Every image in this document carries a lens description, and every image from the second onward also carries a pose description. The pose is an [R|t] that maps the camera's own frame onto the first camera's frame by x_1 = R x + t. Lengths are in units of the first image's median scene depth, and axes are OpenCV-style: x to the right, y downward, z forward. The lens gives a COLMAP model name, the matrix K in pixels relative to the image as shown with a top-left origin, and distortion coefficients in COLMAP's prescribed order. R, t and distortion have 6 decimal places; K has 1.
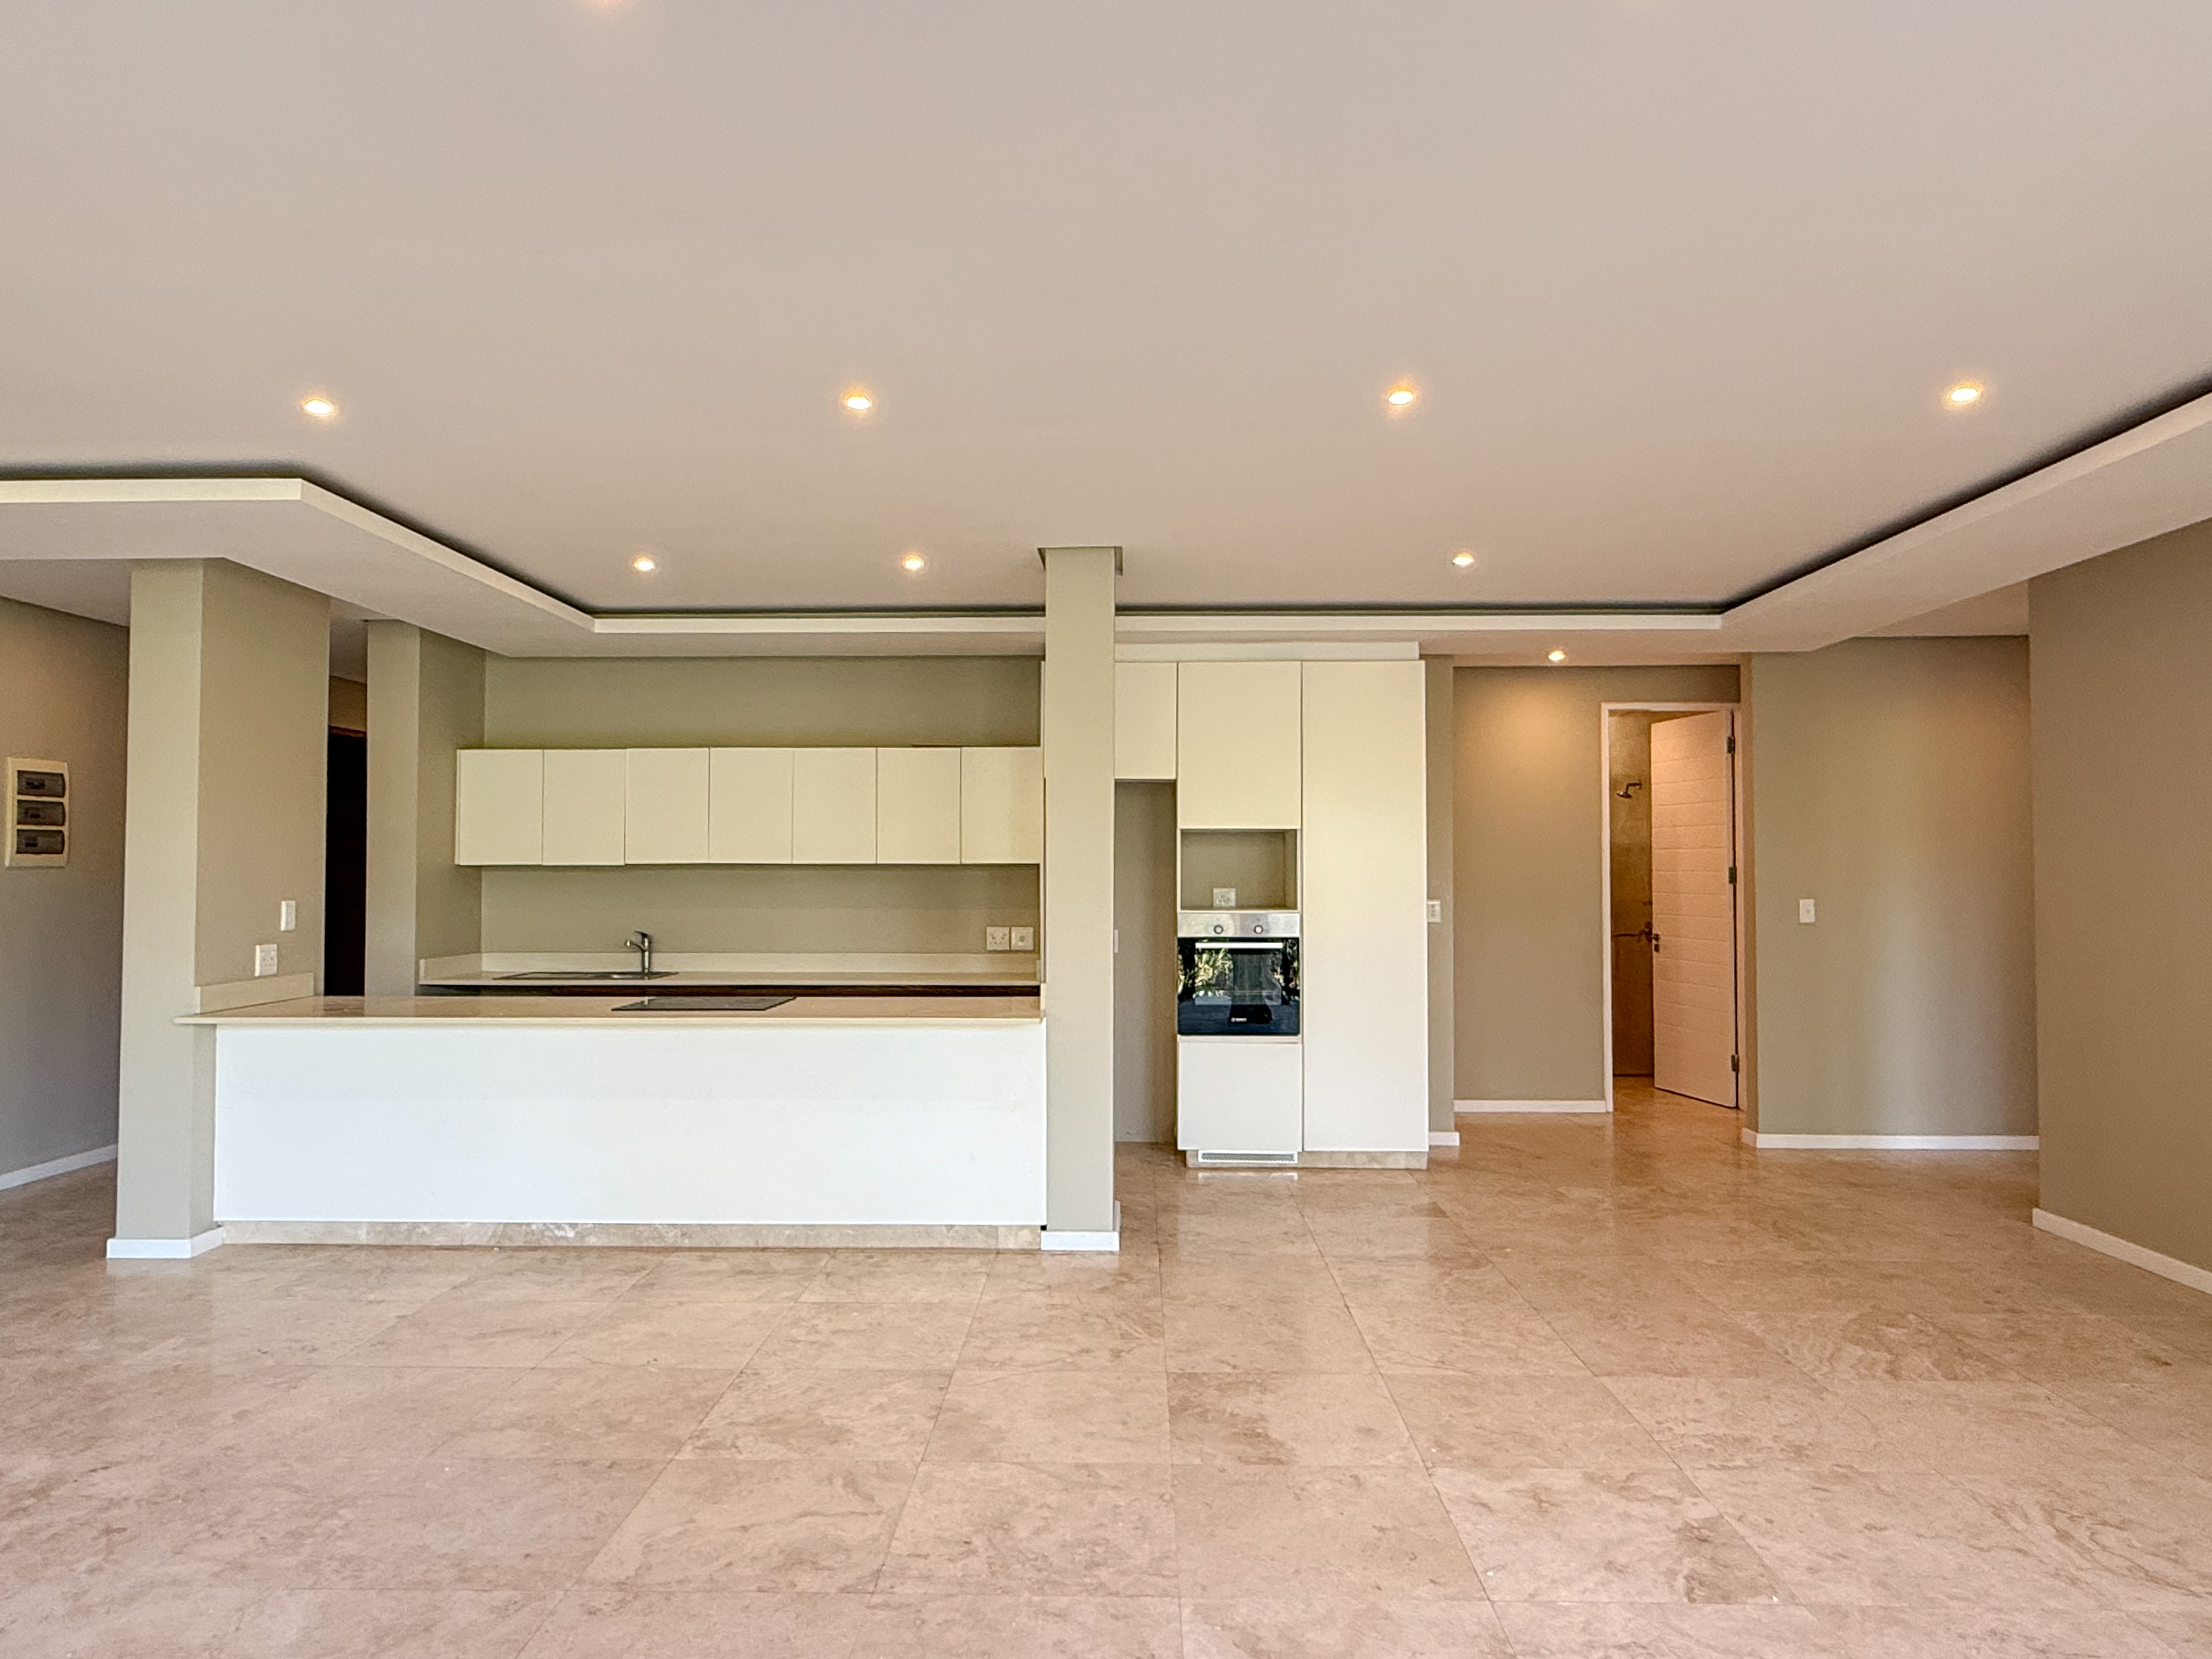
lens RADIAL K [[1386.8, 0, 1090.9], [0, 1386.8, 839.0], [0, 0, 1]] dist [0.004289, 0.000346]
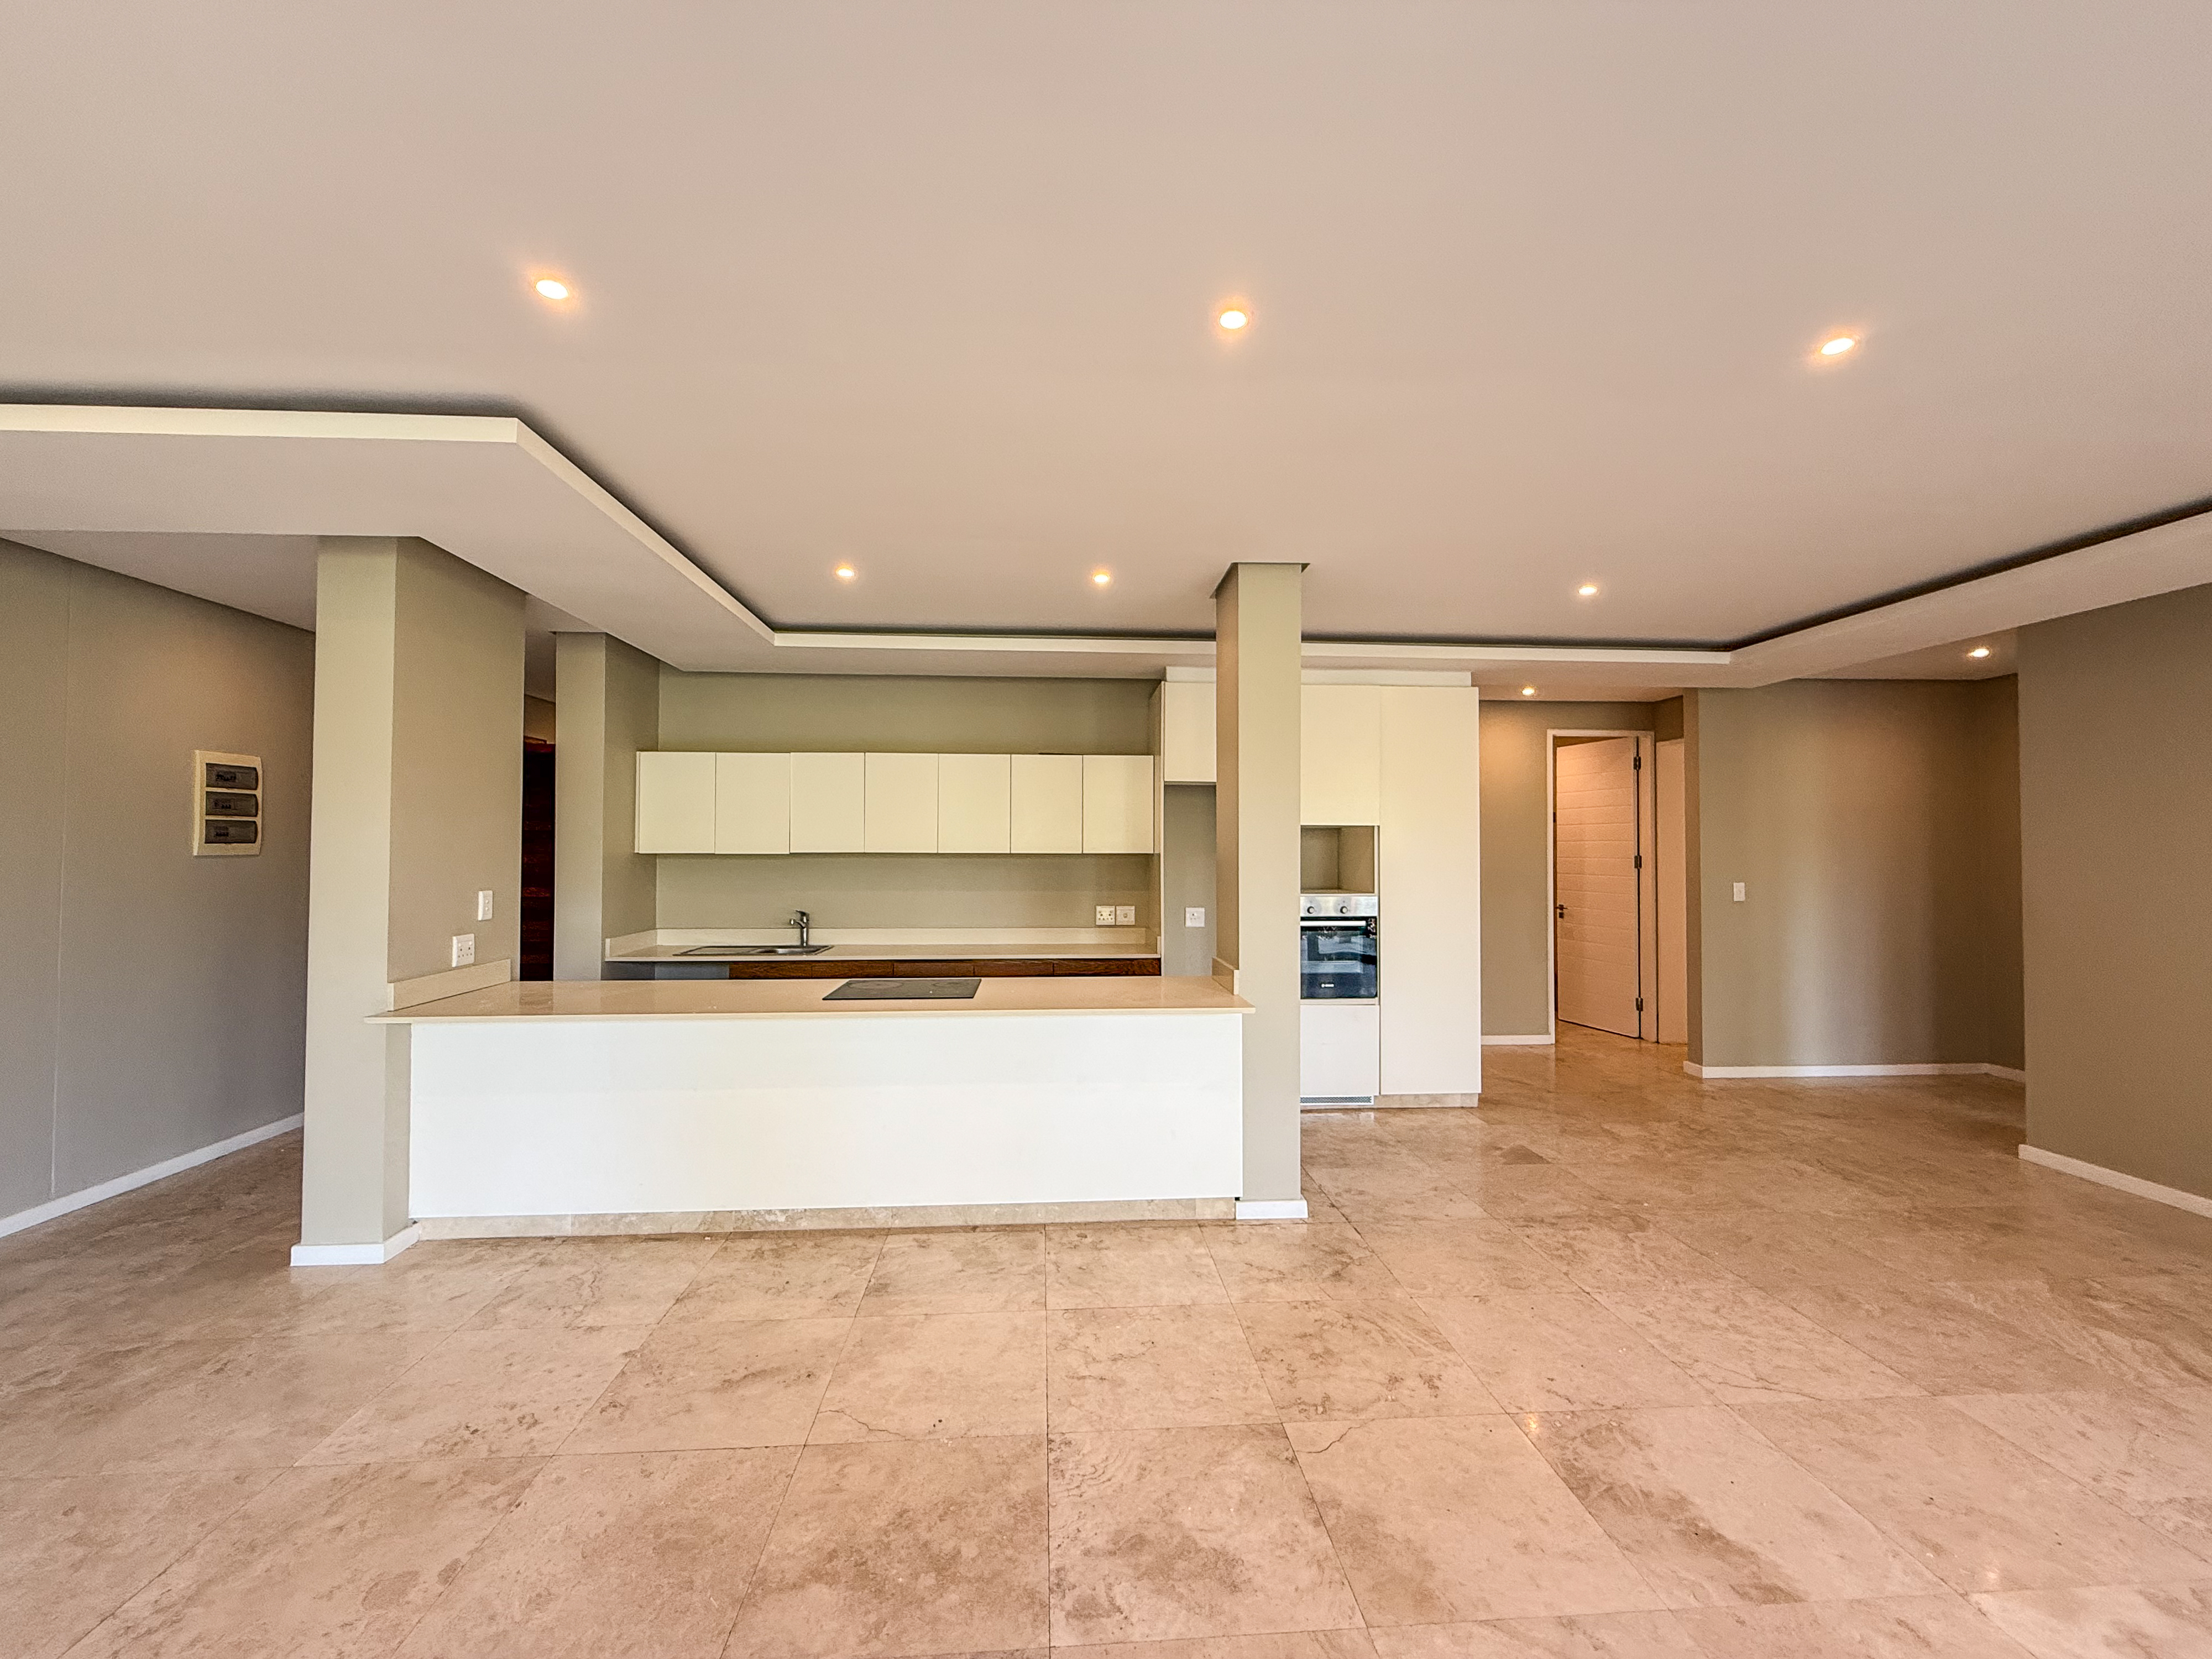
lens RADIAL K [[890.2, 0, 1098.6], [0, 890.2, 836.2], [0, 0, 1]] dist [0.001644, -0.000265]
pose [[0.995151, 0.004414, 0.098258, -0.215187], [-0.005286, 0.999949, 0.008616, -0.005000], [-0.098215, -0.009094, 0.995124, 0.336895]]
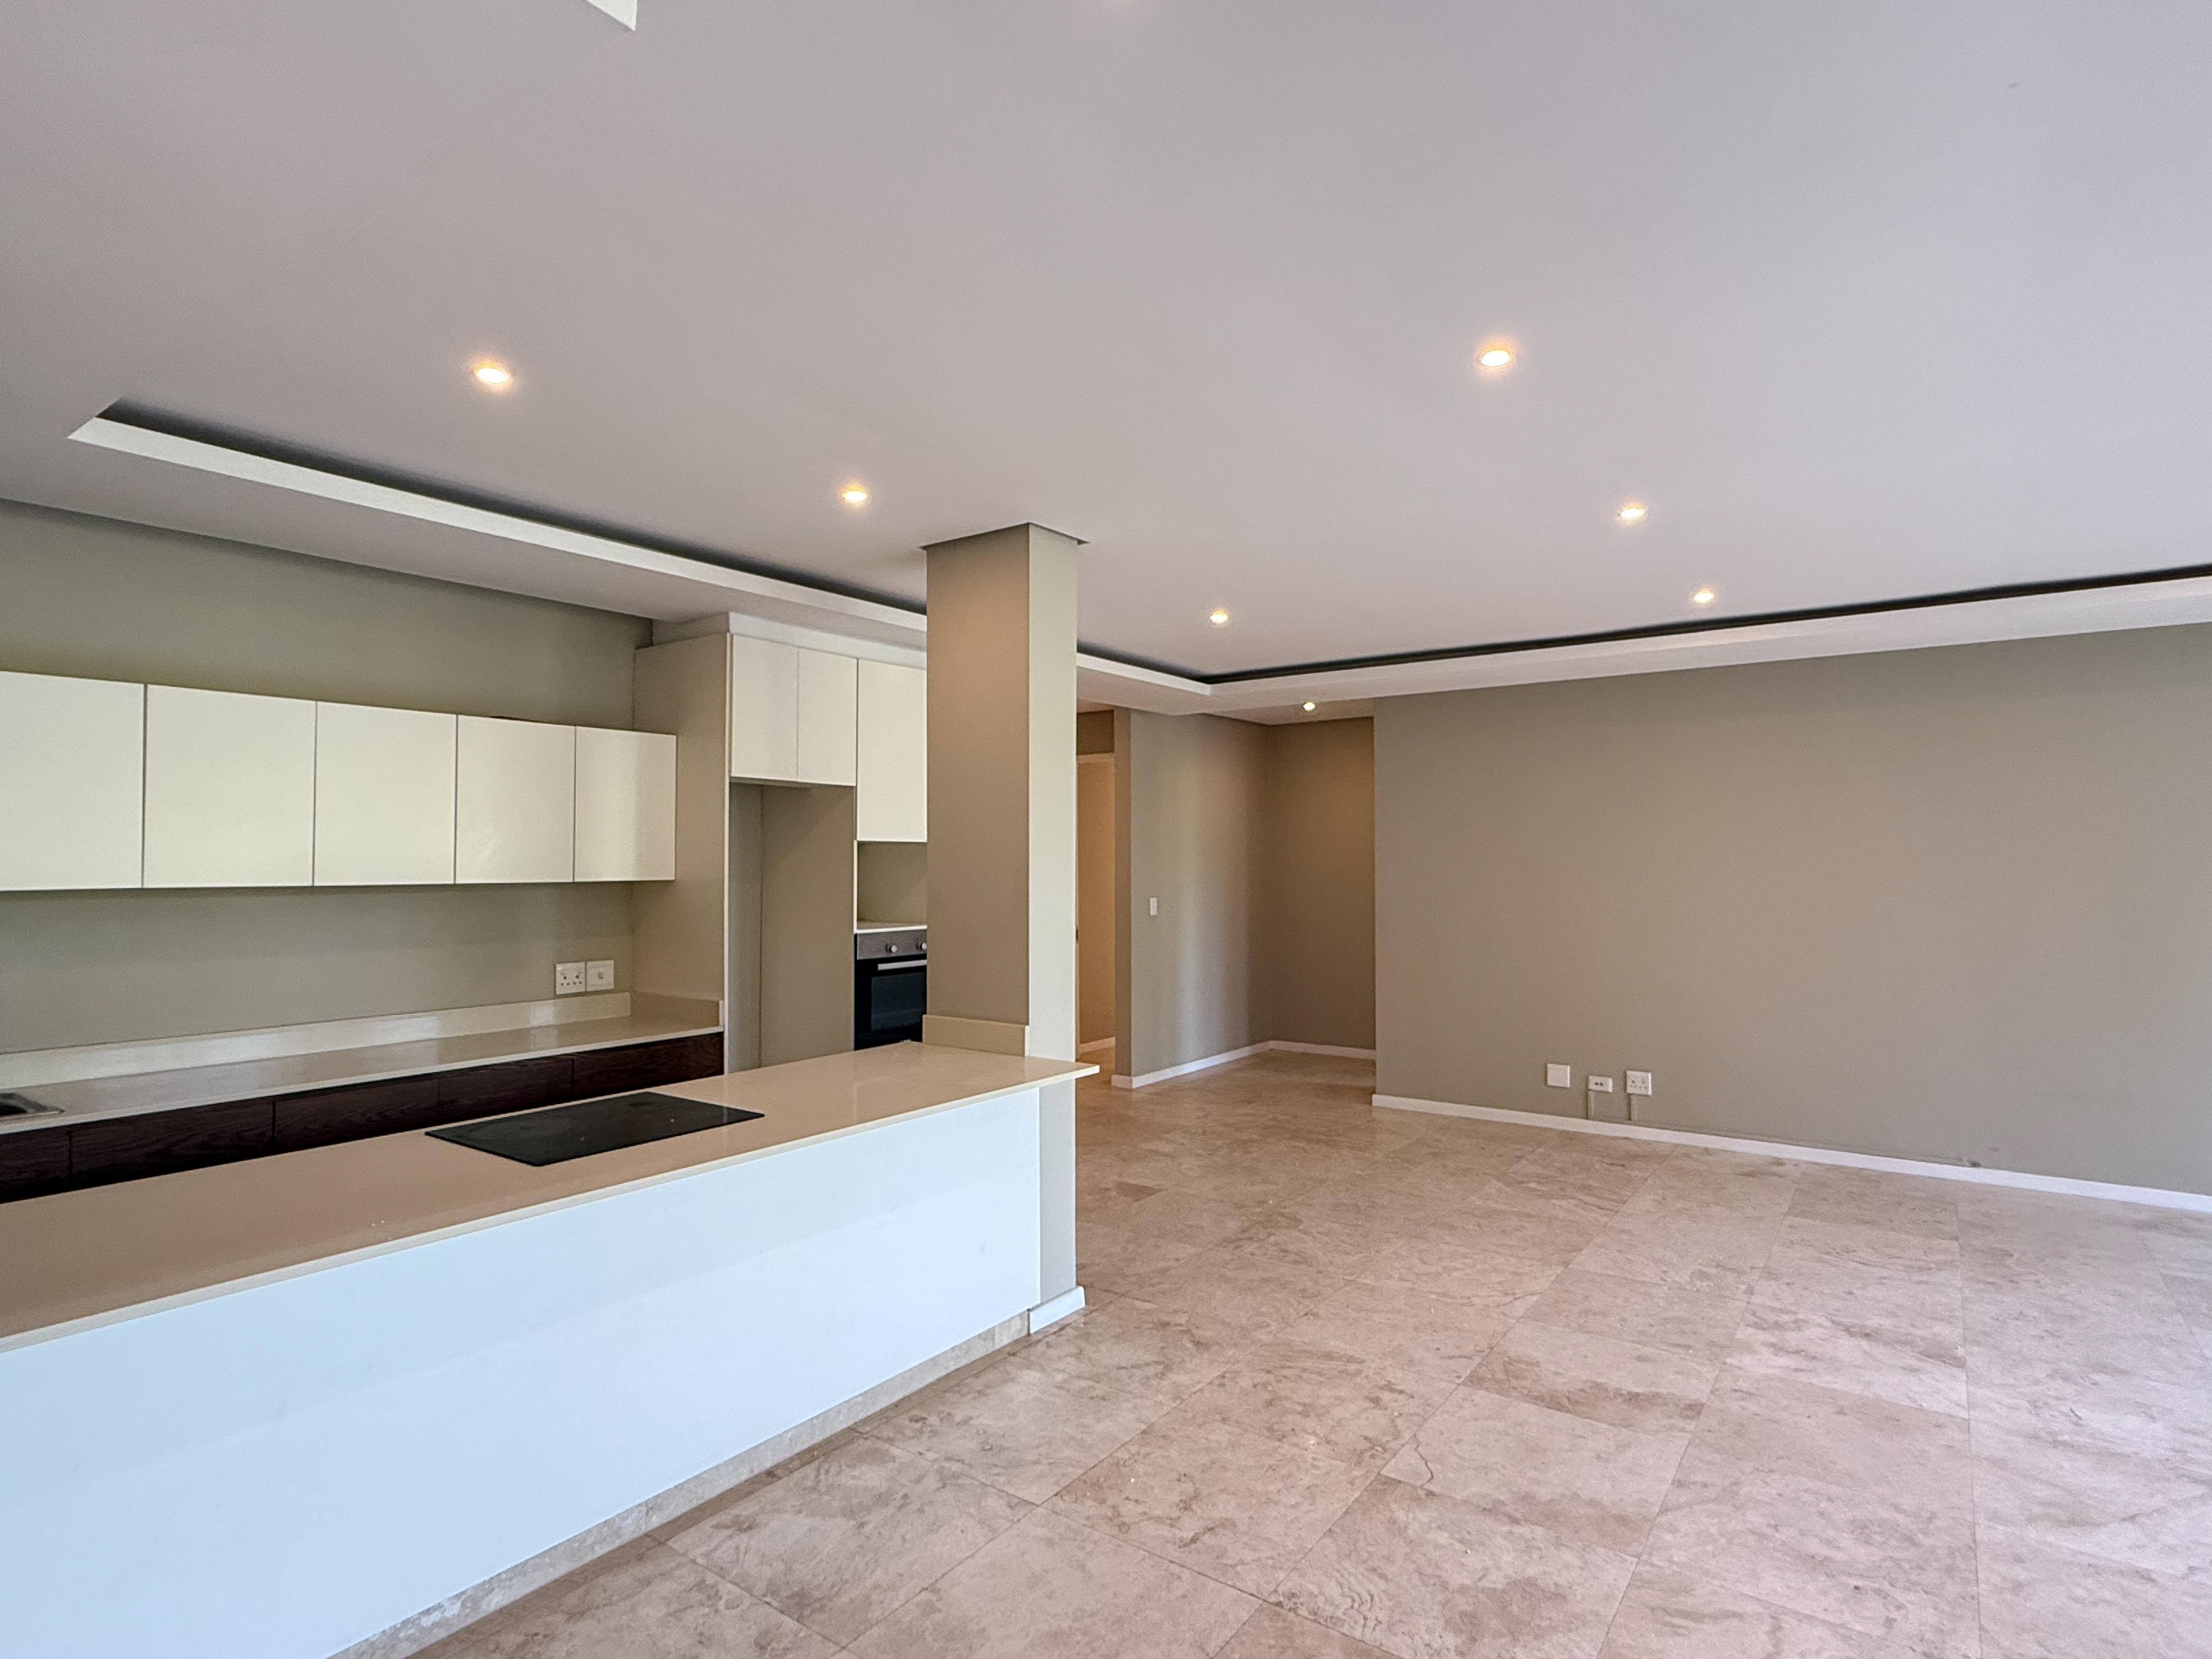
lens RADIAL K [[1161.5, 0, 1110.5], [0, 1161.5, 836.2], [0, 0, 1]] dist [0.002887, -0.001040]
pose [[0.553511, 0.017294, 0.832662, -0.631817], [-0.018588, 0.999792, -0.008409, -0.009539], [-0.832635, -0.010823, 0.553717, 0.572896]]
